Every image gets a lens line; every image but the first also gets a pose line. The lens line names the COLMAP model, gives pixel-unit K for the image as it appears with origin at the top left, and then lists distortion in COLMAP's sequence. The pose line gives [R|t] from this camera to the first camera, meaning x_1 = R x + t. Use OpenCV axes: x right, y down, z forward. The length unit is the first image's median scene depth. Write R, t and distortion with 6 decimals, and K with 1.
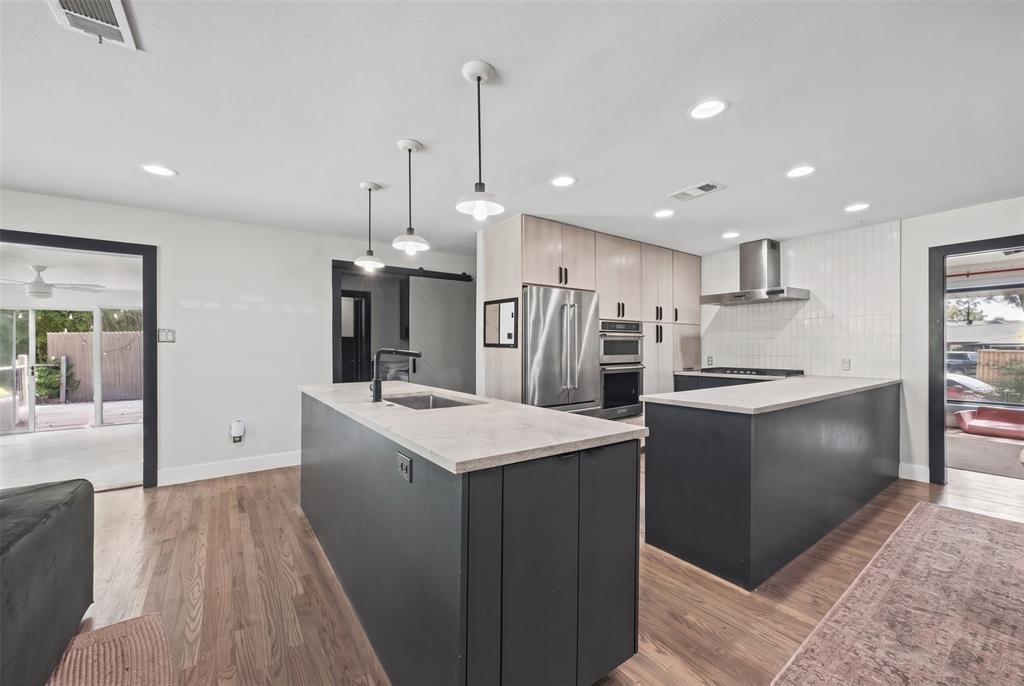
lens RADIAL K [[408.6, 0, 513.5], [0, 408.6, 351.3], [0, 0, 1]] dist [-0.001324, -0.000074]
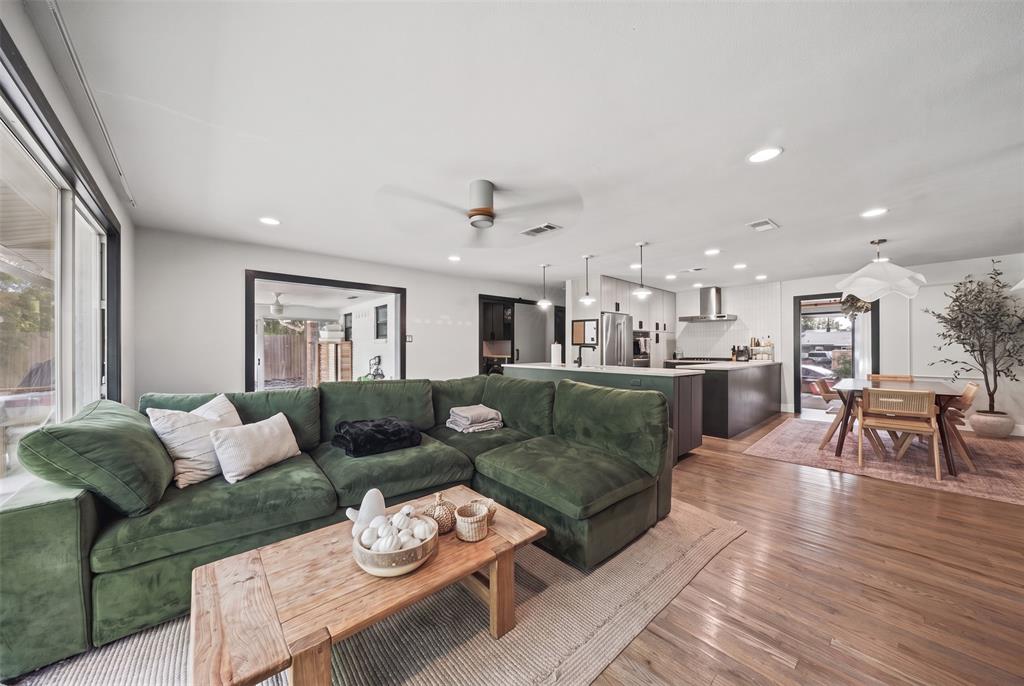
lens RADIAL K [[351.9, 0, 517.1], [0, 351.9, 349.2], [0, 0, 1]] dist [-0.010812, 0.000010]
pose [[0.994023, 0.001497, 0.109156, -0.454765], [-0.000763, 0.999977, -0.006765, 0.016404], [-0.109164, 0.006641, 0.994002, -0.486922]]
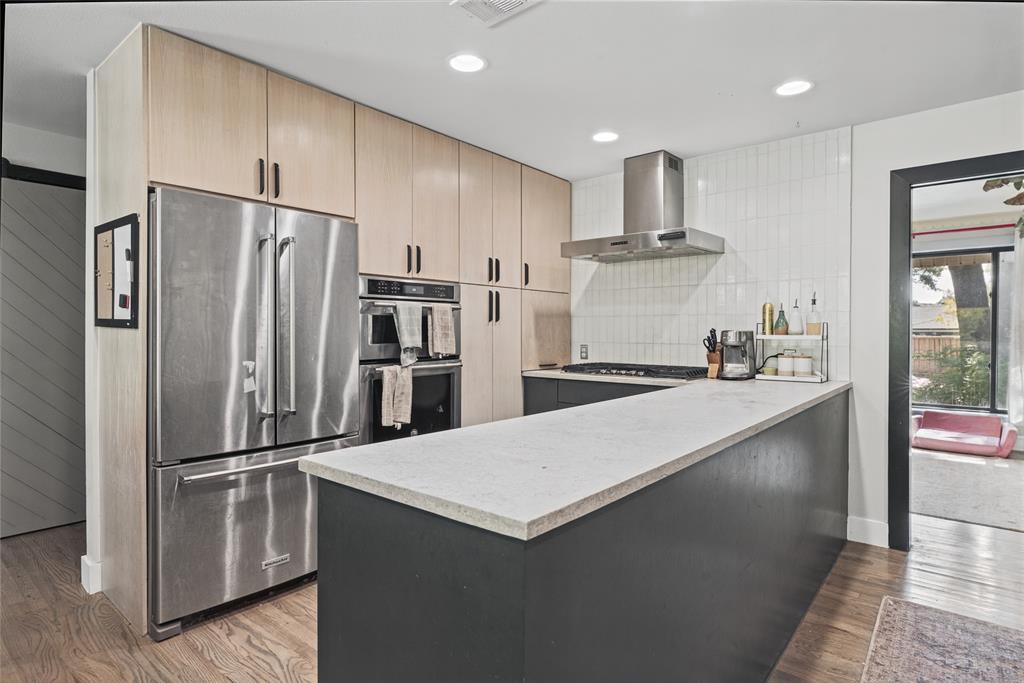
lens RADIAL K [[549.7, 0, 512.0], [0, 549.7, 341.5], [0, 0, 1]] dist [-0.000144, 0.000209]
pose [[0.970766, -0.000587, 0.240028, 0.218583], [-0.001870, 0.999948, 0.010007, -0.000946], [-0.240021, -0.010163, 0.970714, 0.275040]]
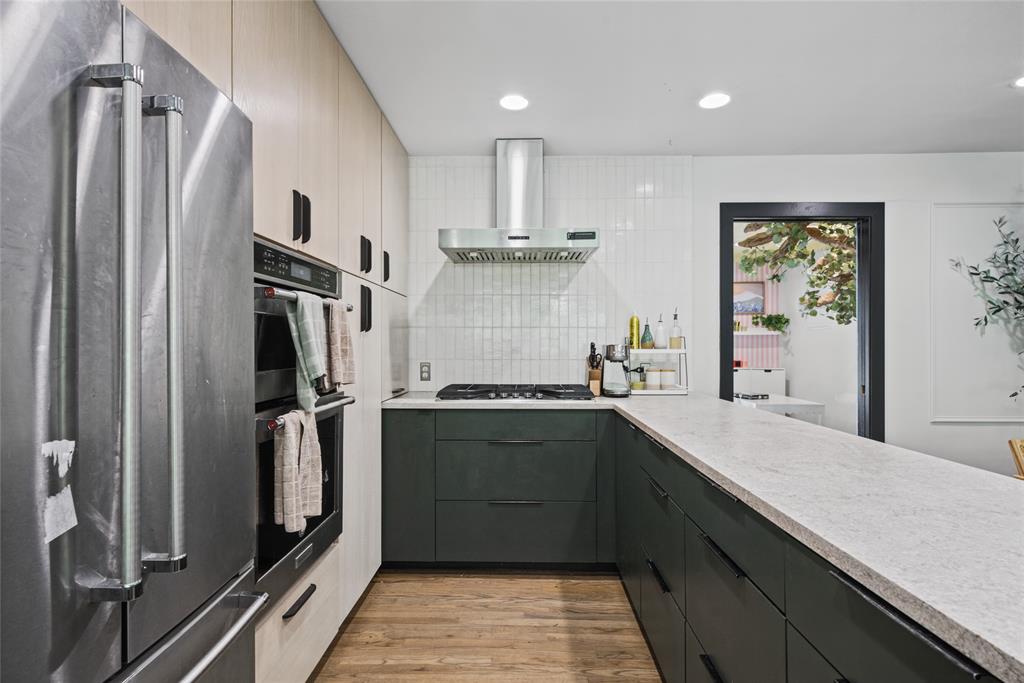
lens RADIAL K [[534.1, 0, 512.0], [0, 534.1, 341.5], [0, 0, 1]] dist [0.003515, 0.000617]
pose [[0.618437, 0.008559, 0.785788, 0.051469], [0.004510, 0.999886, -0.014441, -0.003969], [-0.785822, 0.012475, 0.618327, 0.646261]]
